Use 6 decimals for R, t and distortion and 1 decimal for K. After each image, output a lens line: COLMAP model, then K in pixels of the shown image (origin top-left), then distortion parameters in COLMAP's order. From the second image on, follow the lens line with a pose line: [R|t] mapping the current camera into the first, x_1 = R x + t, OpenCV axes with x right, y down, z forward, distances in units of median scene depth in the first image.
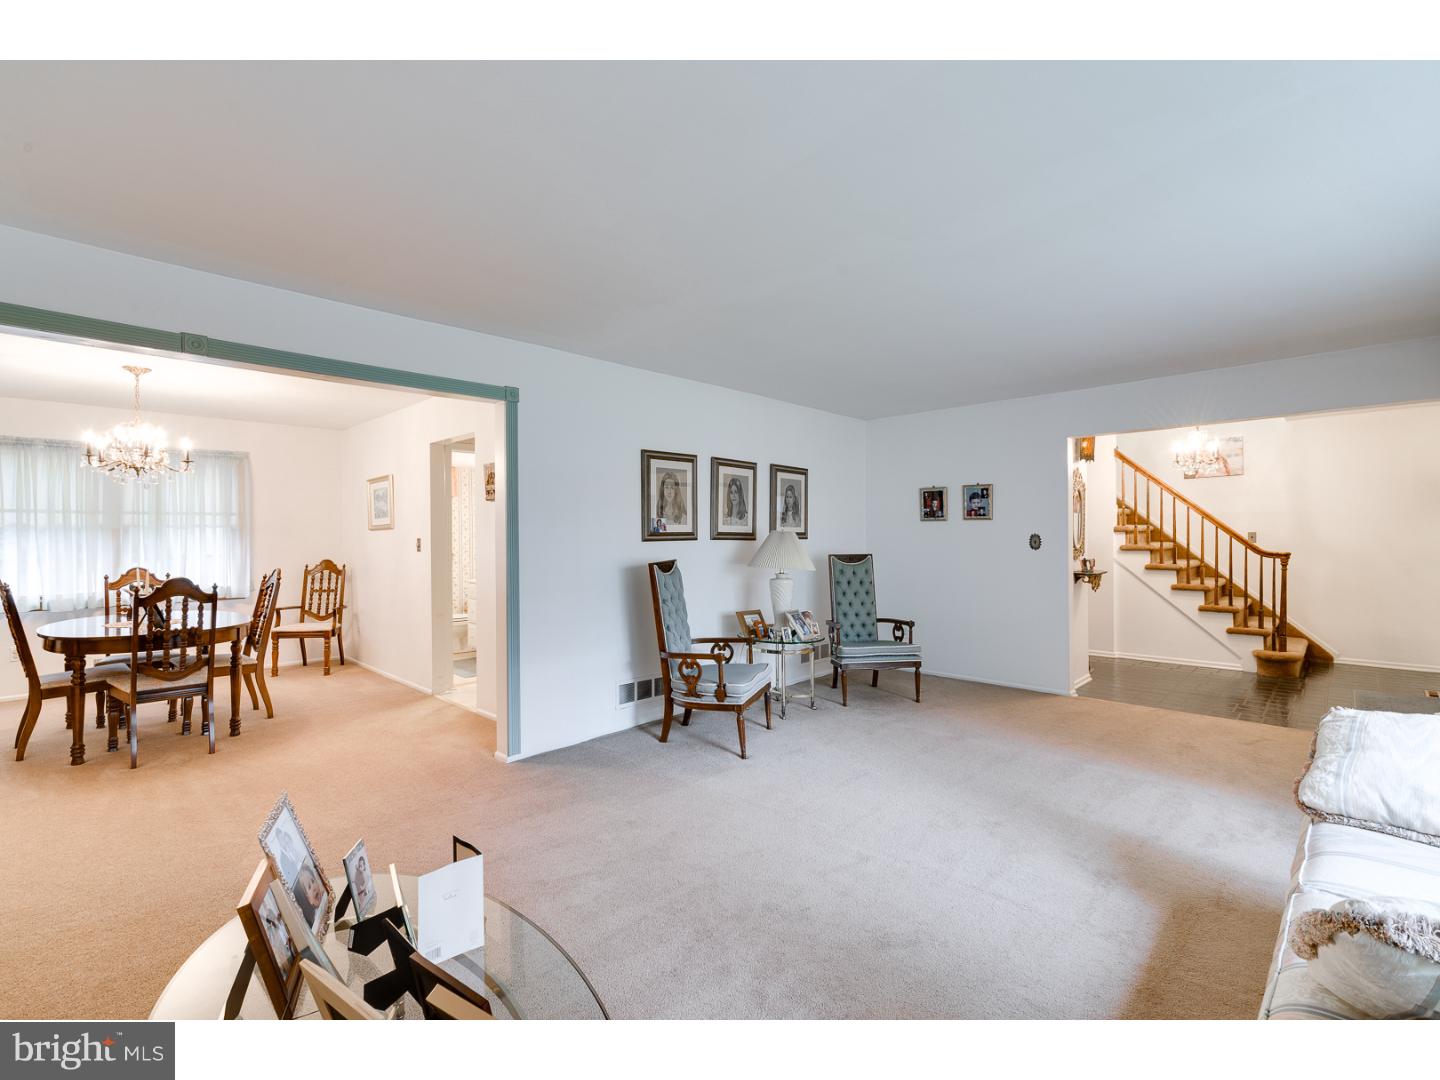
lens RADIAL K [[659.2, 0, 699.5], [0, 659.2, 543.0], [0, 0, 1]] dist [-0.002105, 0.001070]
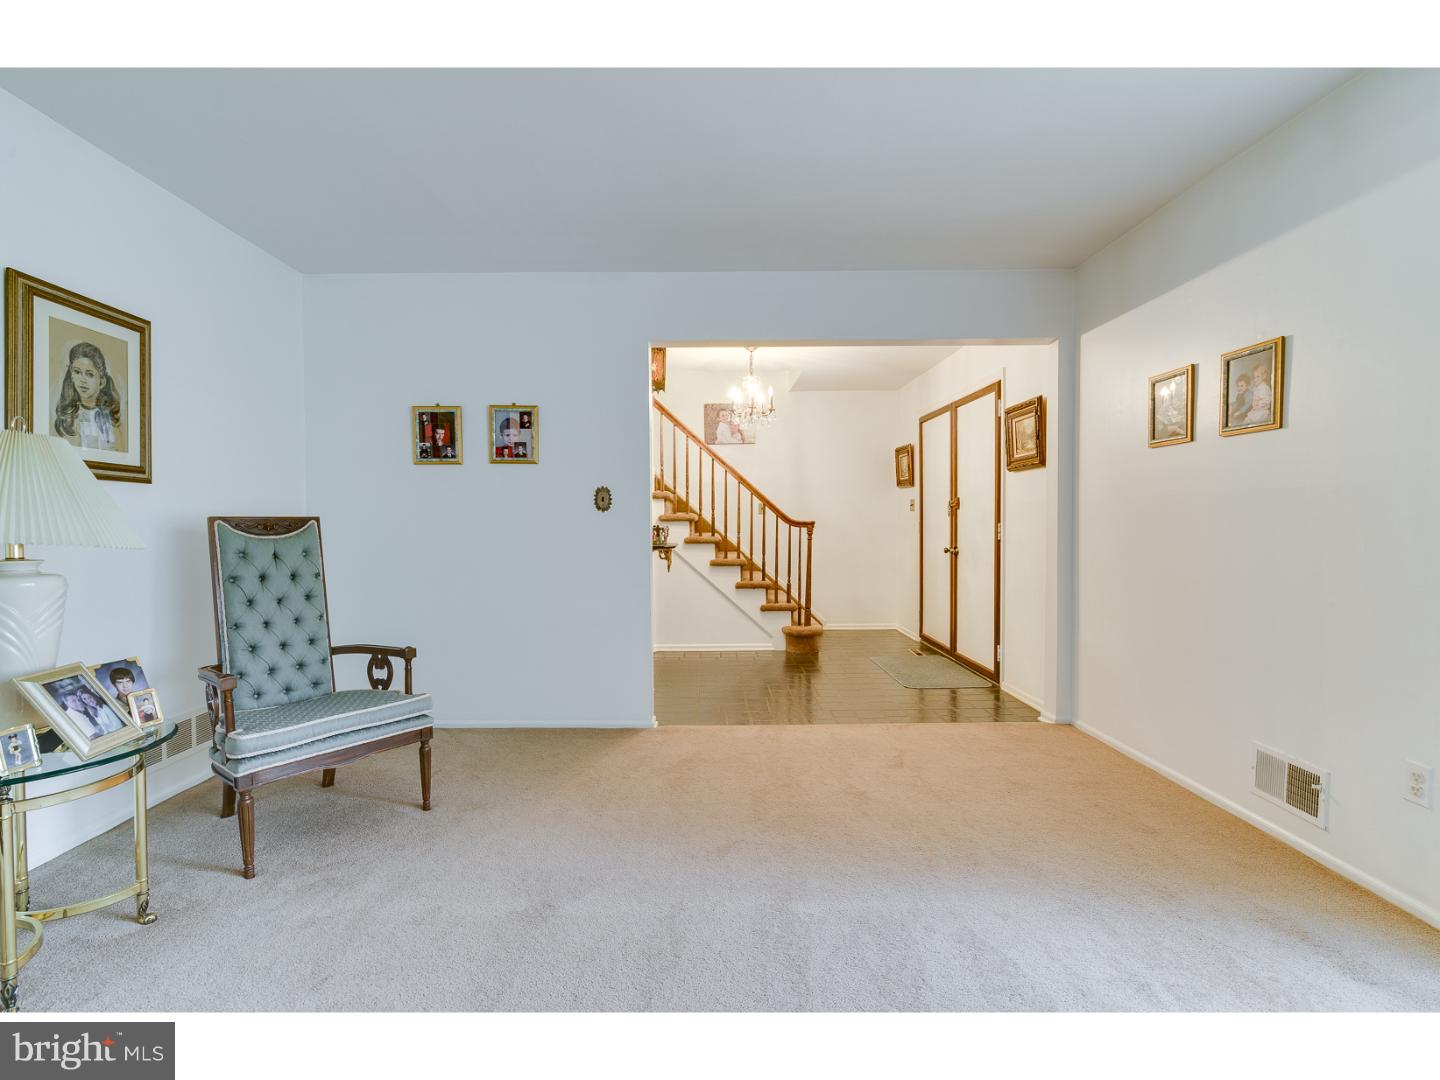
lens RADIAL K [[659.2, 0, 718.6], [0, 659.2, 539.1], [0, 0, 1]] dist [-0.002105, 0.001070]
pose [[0.696442, -0.012502, 0.717504, 0.118200], [0.005783, 0.999914, 0.011810, 0.029271], [-0.717590, -0.004076, 0.696454, 0.449273]]
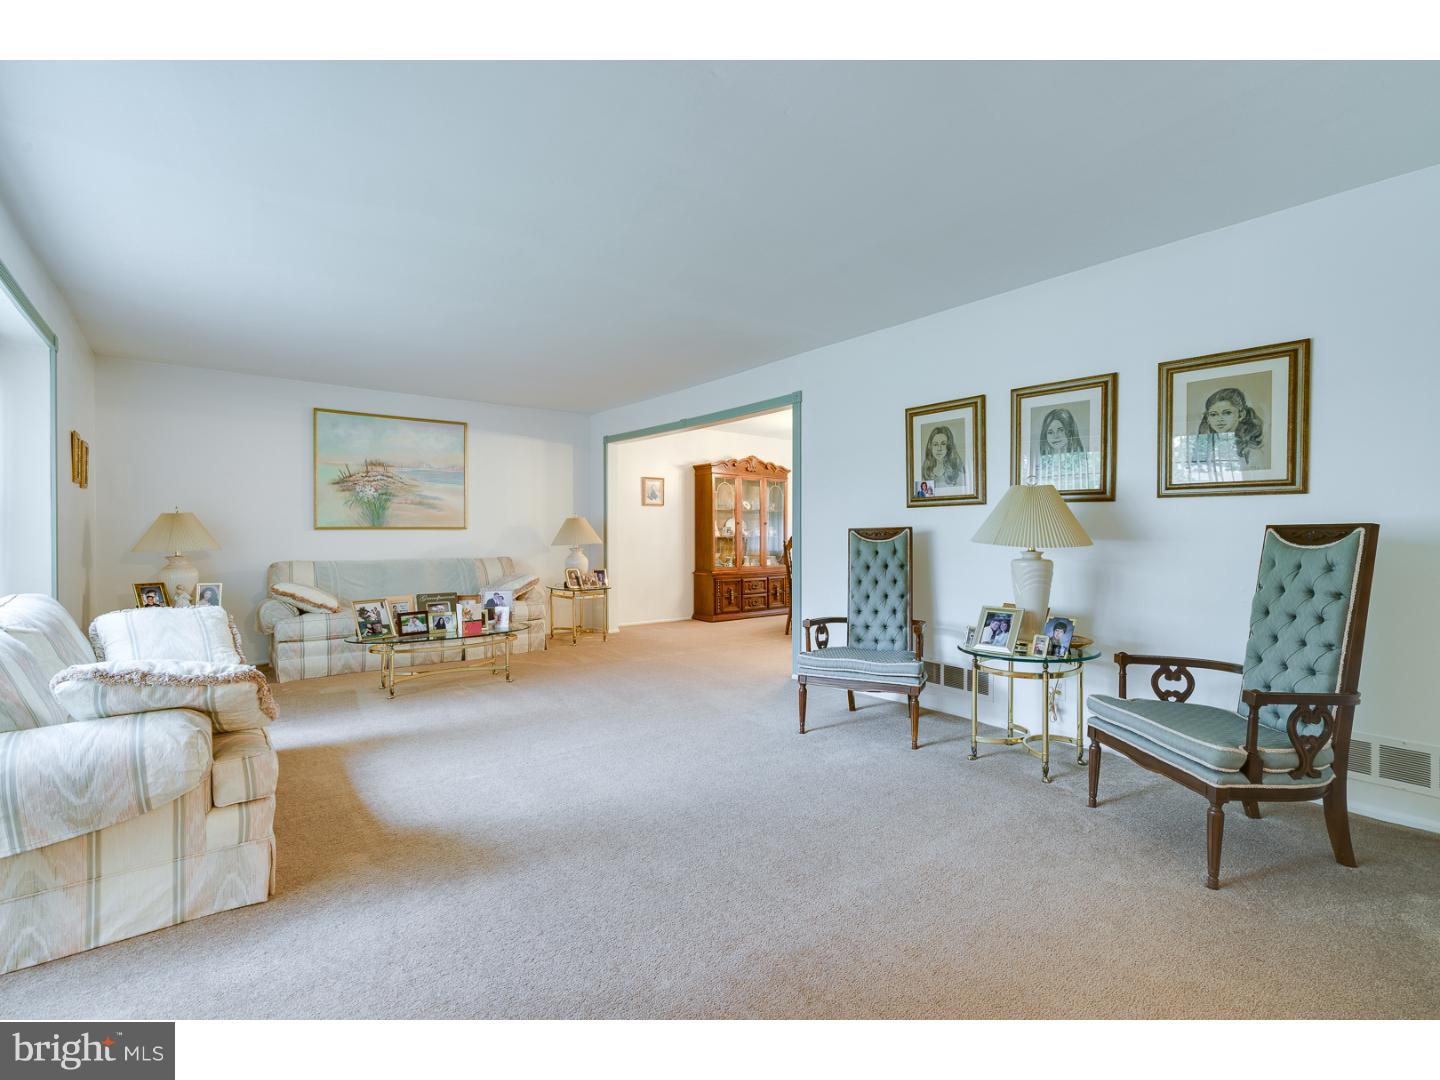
lens RADIAL K [[659.2, 0, 712.6], [0, 659.2, 534.8], [0, 0, 1]] dist [-0.002105, 0.001070]
pose [[-0.129076, 0.007802, -0.991604, 0.705828], [-0.013195, 0.999867, 0.009584, 0.024913], [0.991547, 0.014321, -0.128956, 0.686737]]
